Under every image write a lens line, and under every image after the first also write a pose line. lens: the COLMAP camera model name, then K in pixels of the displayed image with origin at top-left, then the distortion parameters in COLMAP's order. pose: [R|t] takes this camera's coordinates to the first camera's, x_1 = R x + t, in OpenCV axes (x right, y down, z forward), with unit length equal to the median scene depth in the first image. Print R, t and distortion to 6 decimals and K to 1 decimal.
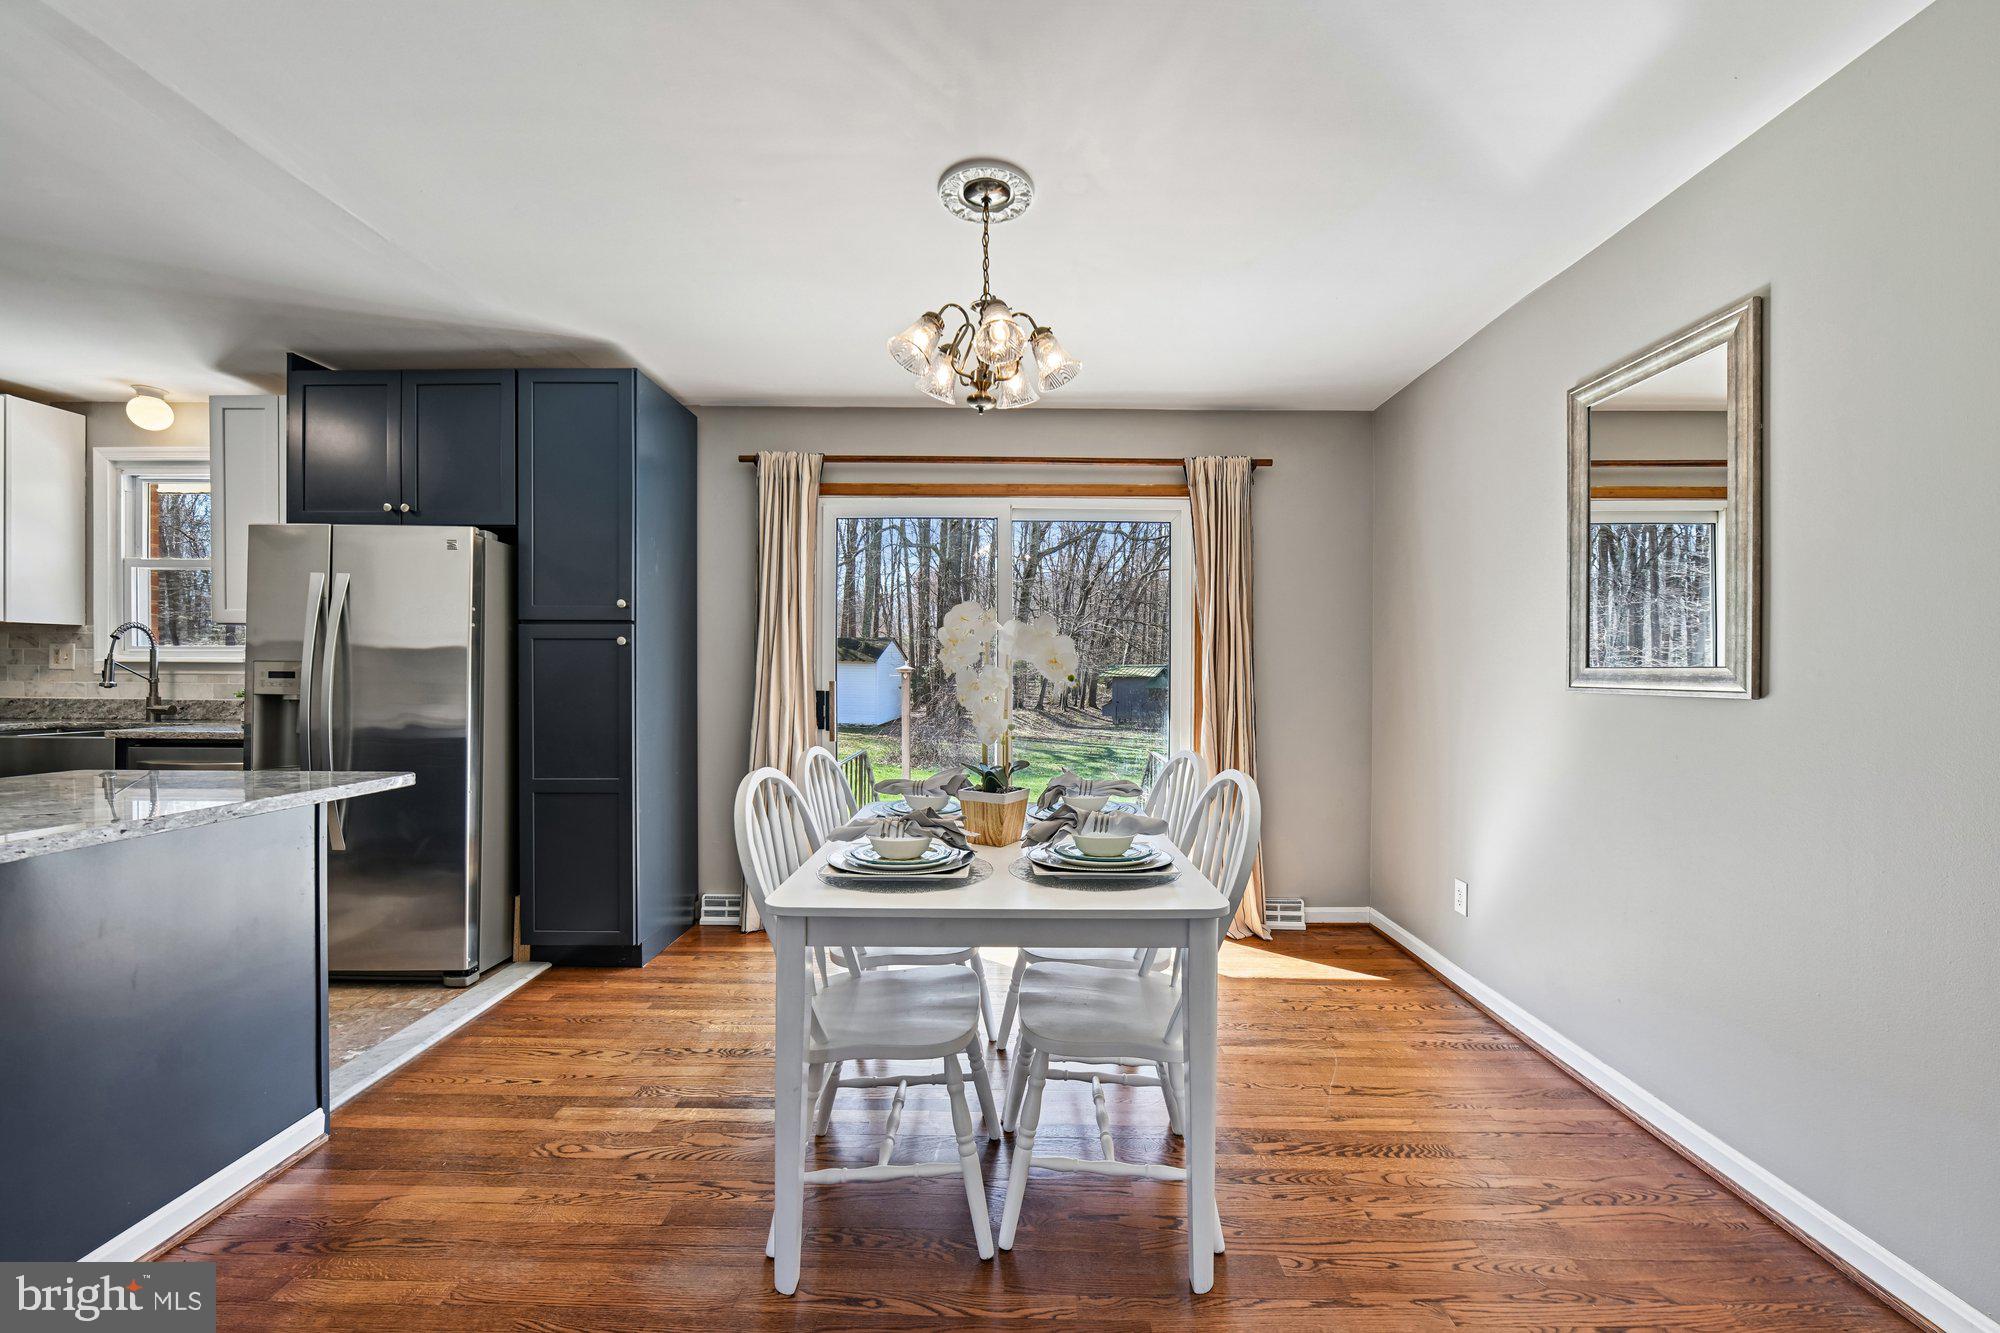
lens RADIAL K [[788.3, 0, 1009.3], [0, 788.3, 673.3], [0, 0, 1]] dist [-0.000779, -0.000035]
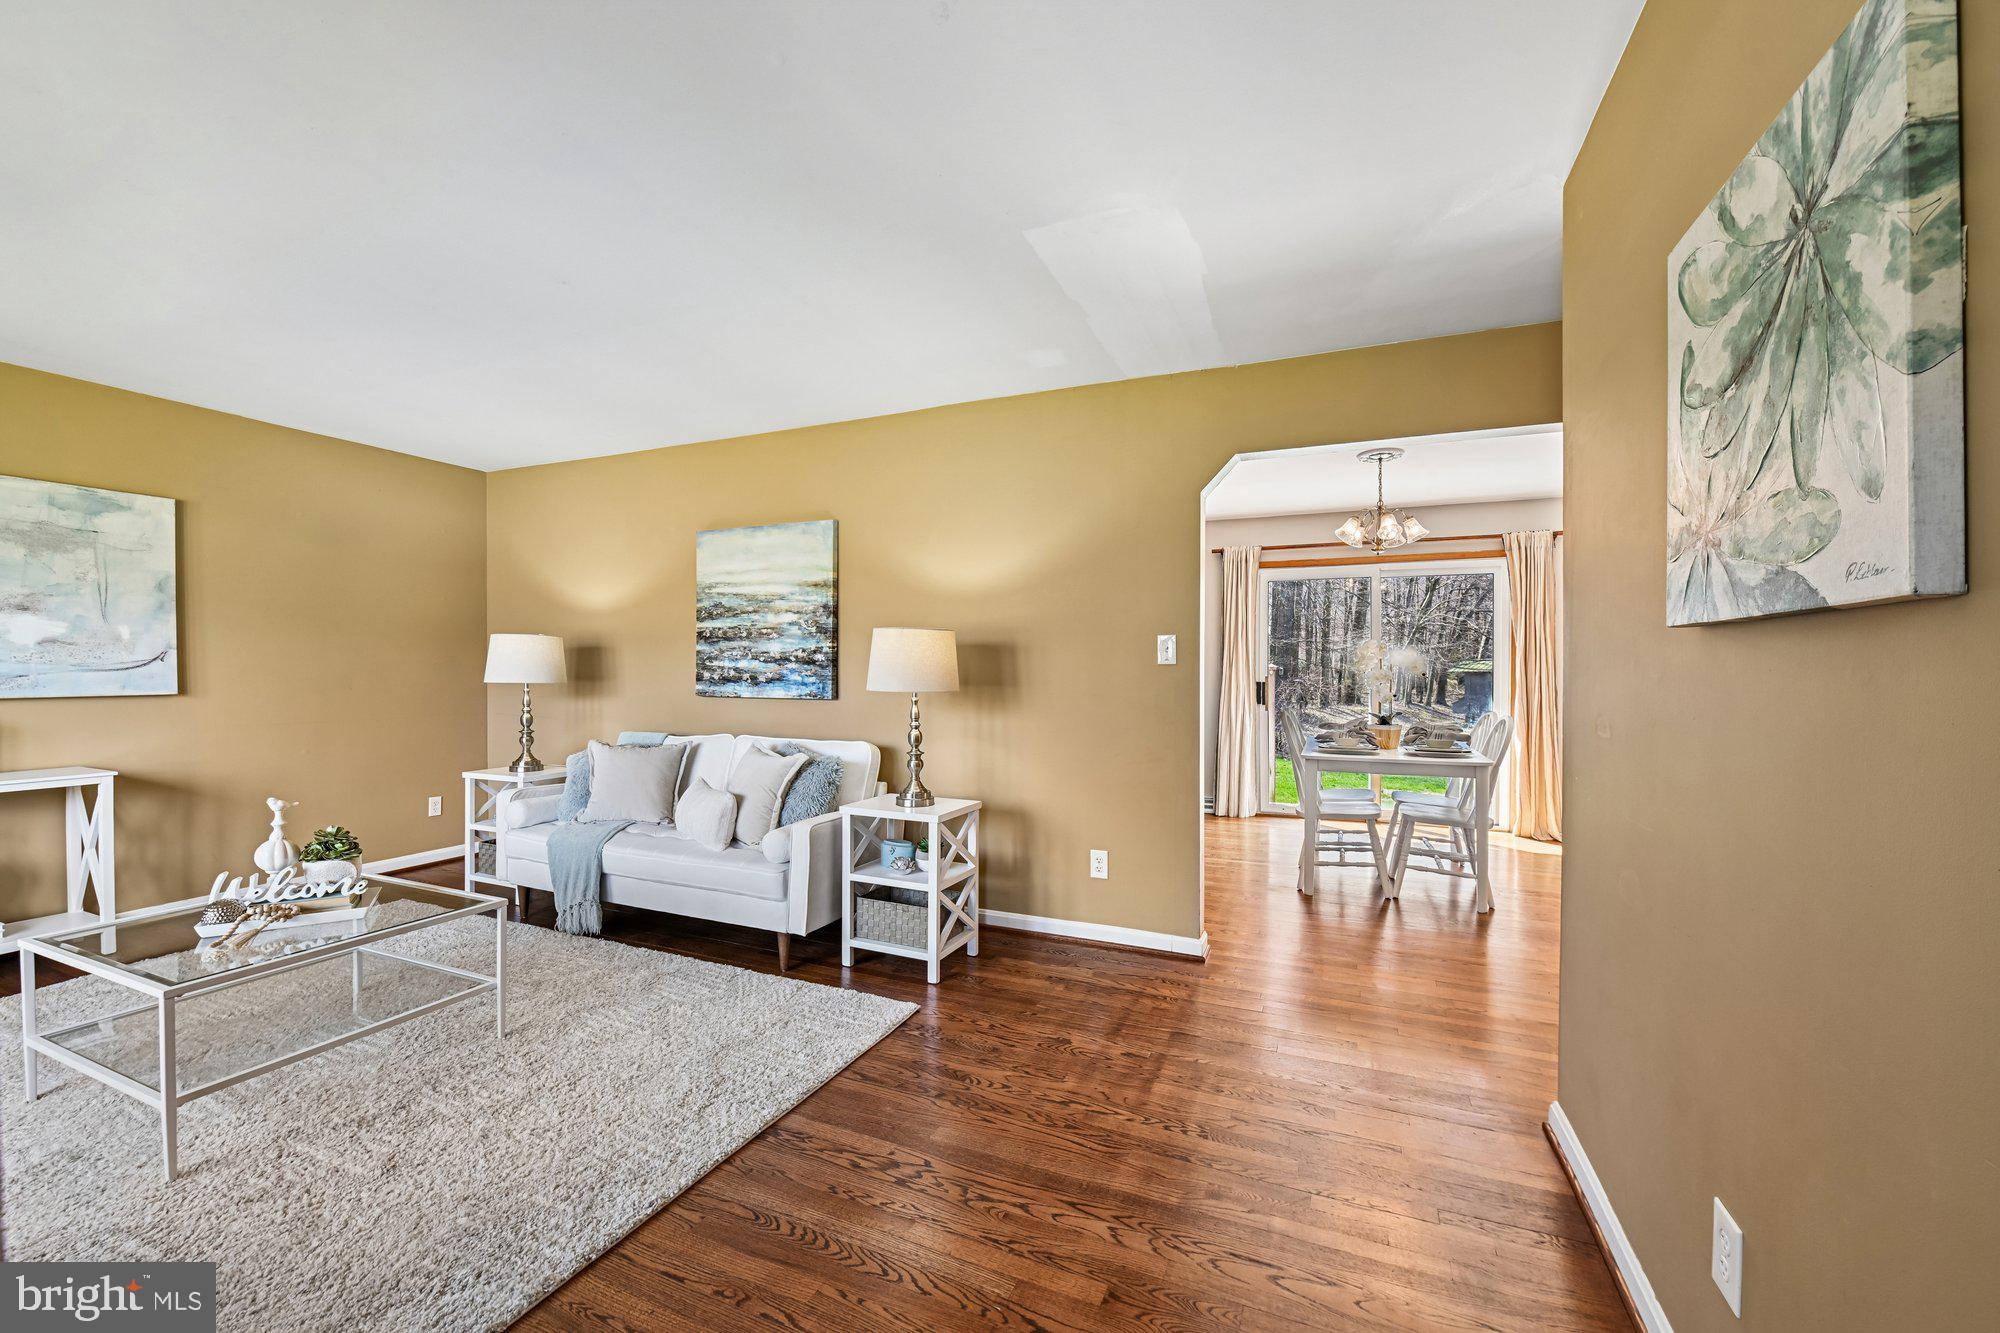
lens RADIAL K [[788.3, 0, 1009.3], [0, 788.3, 673.3], [0, 0, 1]] dist [-0.000779, -0.000035]
pose [[0.922311, -0.001970, -0.386443, -0.076105], [0.004033, 0.999982, 0.004527, -0.005989], [0.386427, -0.005734, 0.922302, -0.813467]]
